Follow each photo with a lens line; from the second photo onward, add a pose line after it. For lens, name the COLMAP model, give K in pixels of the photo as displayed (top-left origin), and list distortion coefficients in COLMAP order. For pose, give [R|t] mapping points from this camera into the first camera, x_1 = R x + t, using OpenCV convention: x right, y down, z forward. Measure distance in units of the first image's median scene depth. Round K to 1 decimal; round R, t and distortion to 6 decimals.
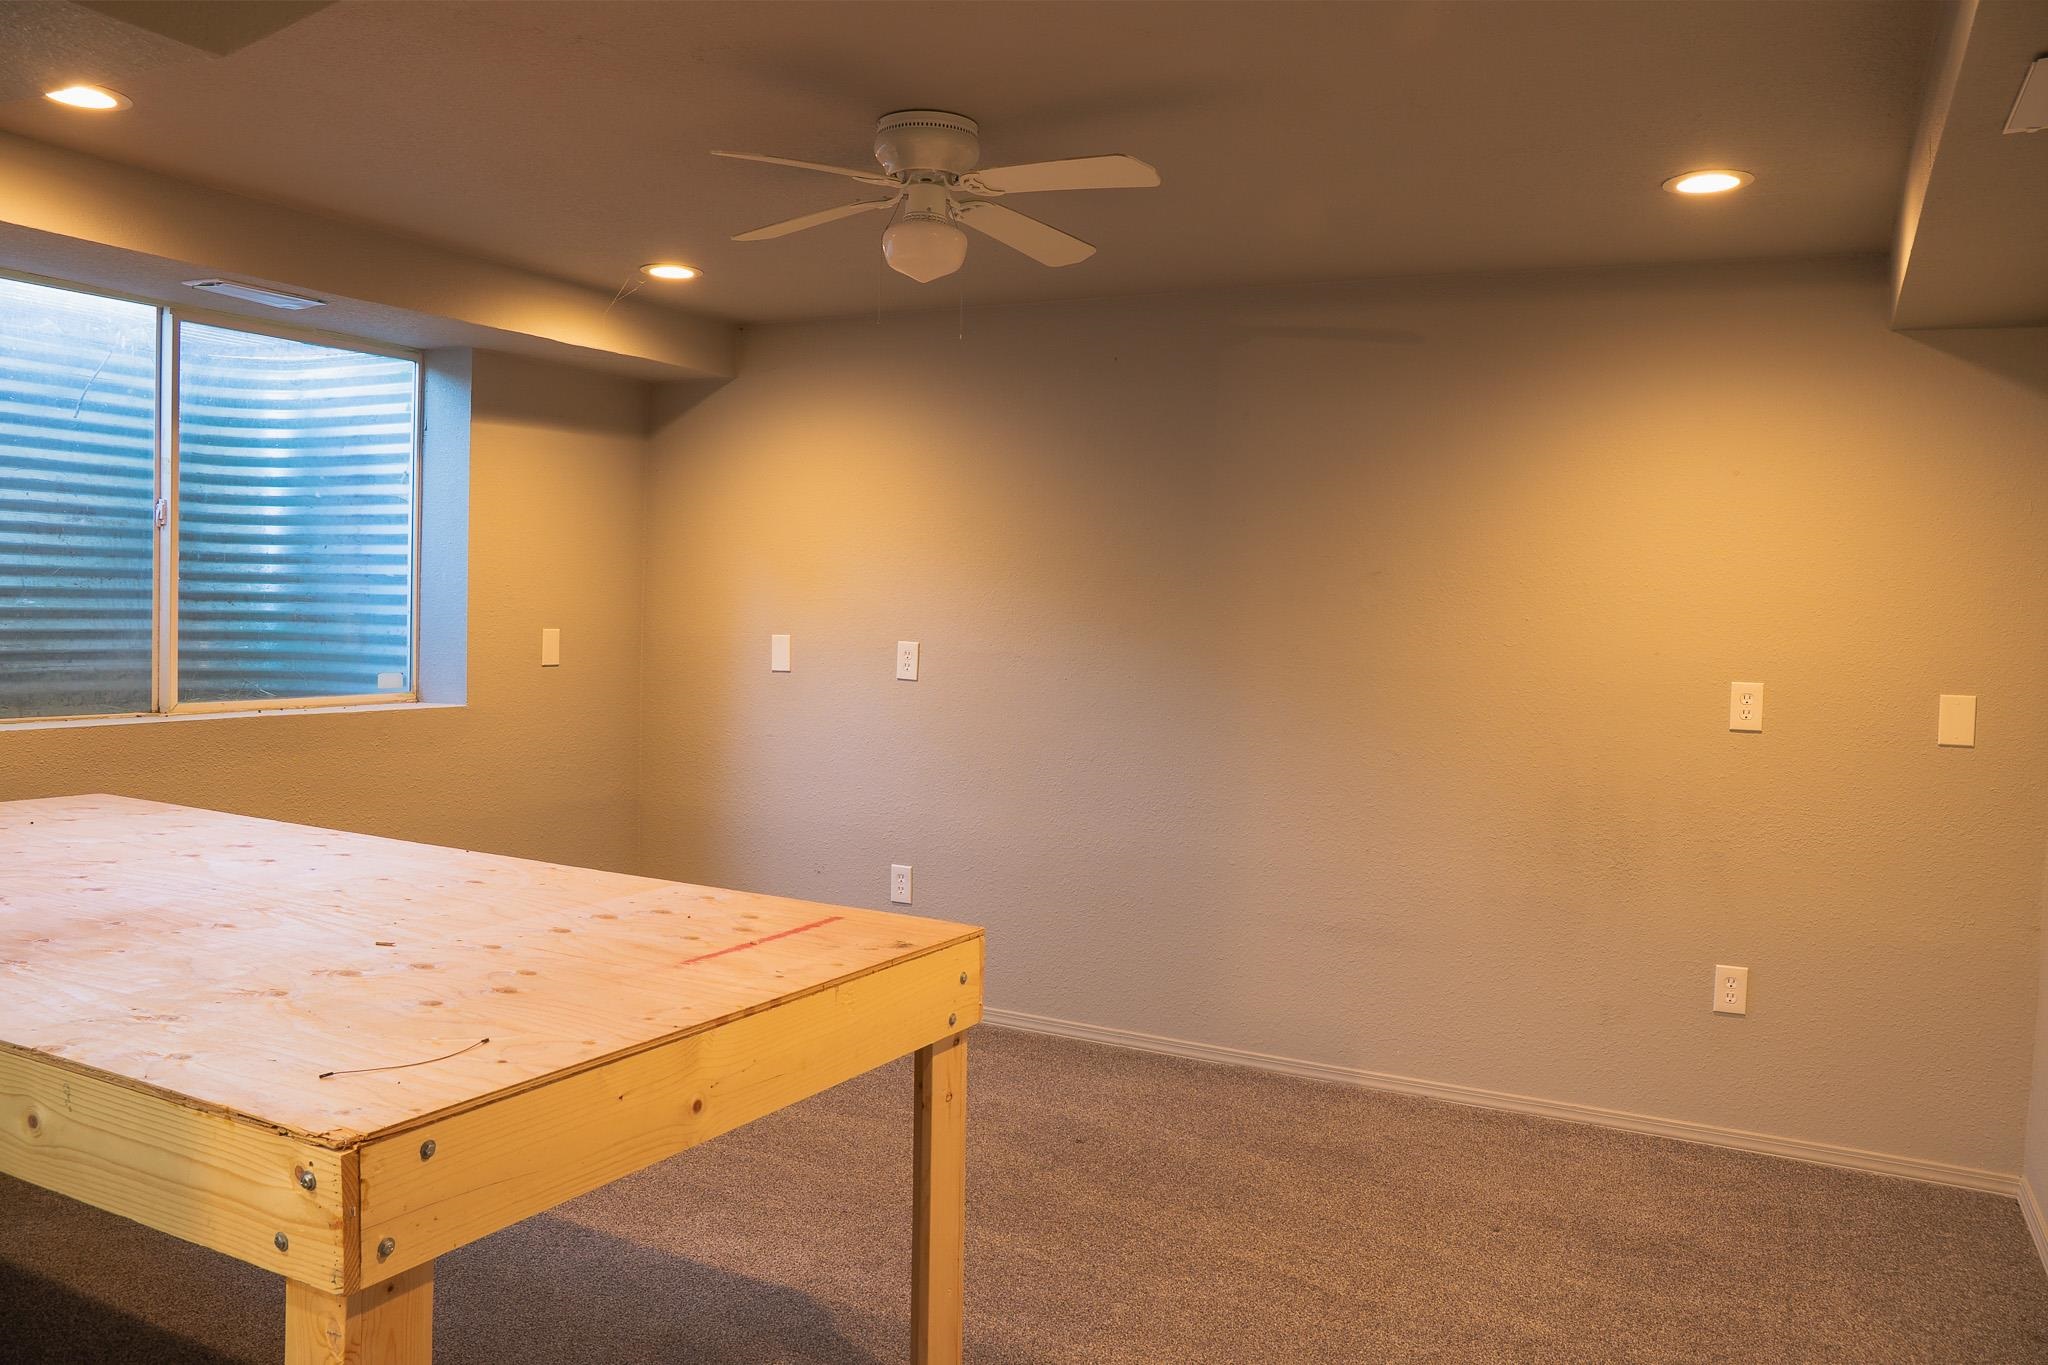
lens RADIAL K [[1568.8, 0, 1038.0], [0, 1568.8, 677.3], [0, 0, 1]] dist [-0.132701, 0.090072]
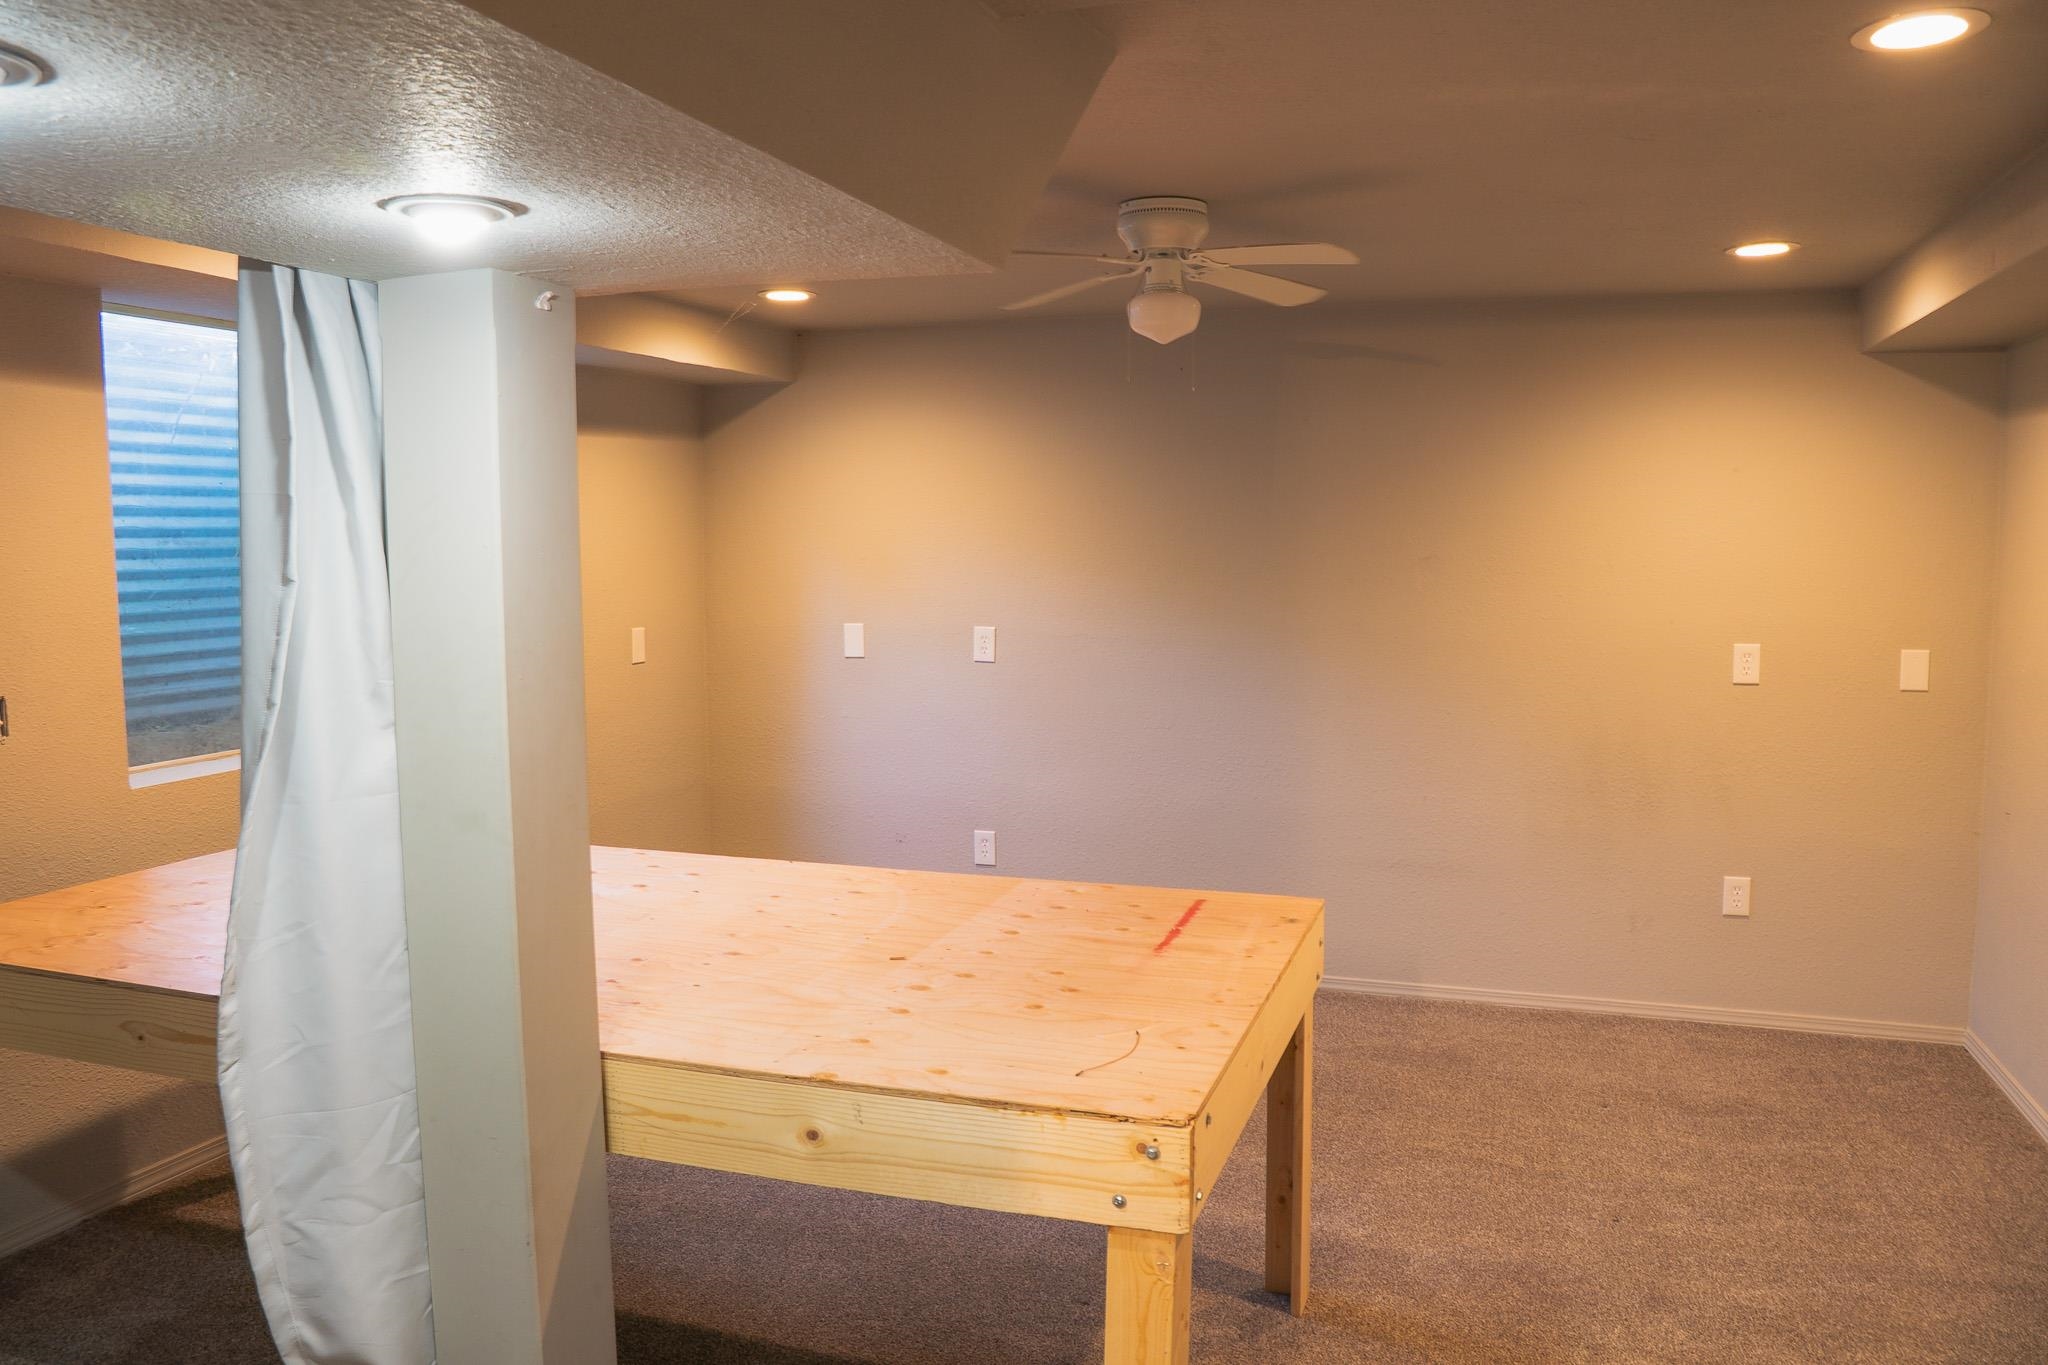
lens RADIAL K [[1568.8, 0, 1038.0], [0, 1568.8, 677.3], [0, 0, 1]] dist [-0.132701, 0.090072]
pose [[0.986644, -0.047360, 0.155854, -0.288352], [0.039491, 0.997803, 0.053201, -0.058535], [-0.158031, -0.046336, 0.986346, -0.110796]]
